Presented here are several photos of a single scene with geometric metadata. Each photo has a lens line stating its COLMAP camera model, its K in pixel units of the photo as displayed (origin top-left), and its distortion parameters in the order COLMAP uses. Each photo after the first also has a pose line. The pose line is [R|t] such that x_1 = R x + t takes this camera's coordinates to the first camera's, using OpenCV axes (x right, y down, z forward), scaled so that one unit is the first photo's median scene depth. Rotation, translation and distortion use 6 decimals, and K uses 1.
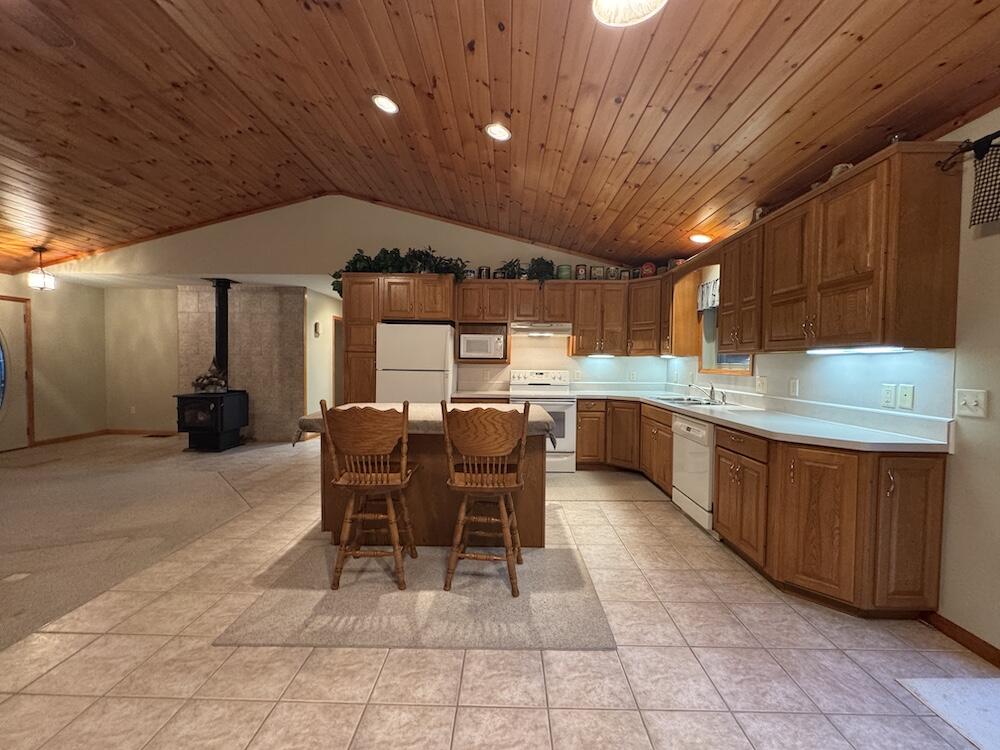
lens RADIAL K [[397.9, 0, 499.8], [0, 397.9, 374.7], [0, 0, 1]] dist [-0.001648, 0.000546]
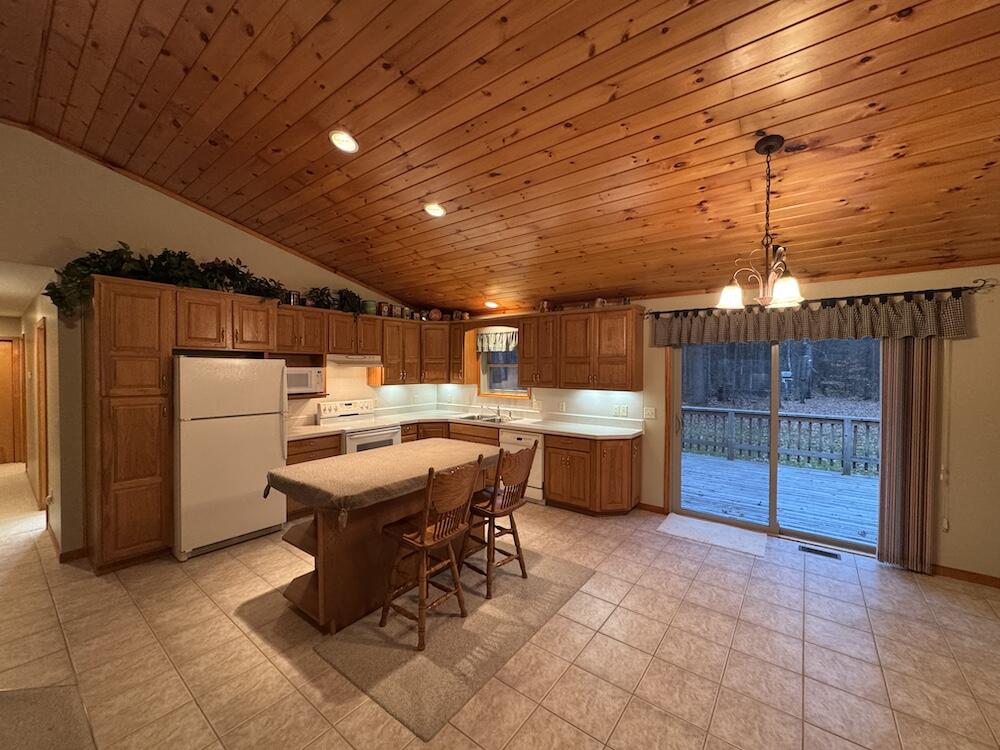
lens RADIAL K [[397.9, 0, 499.4], [0, 397.9, 372.8], [0, 0, 1]] dist [-0.001648, 0.000546]
pose [[0.596269, -0.019015, 0.802559, -0.578252], [0.027259, 0.999623, 0.003431, -0.090818], [-0.802322, 0.019831, 0.596562, 0.110523]]
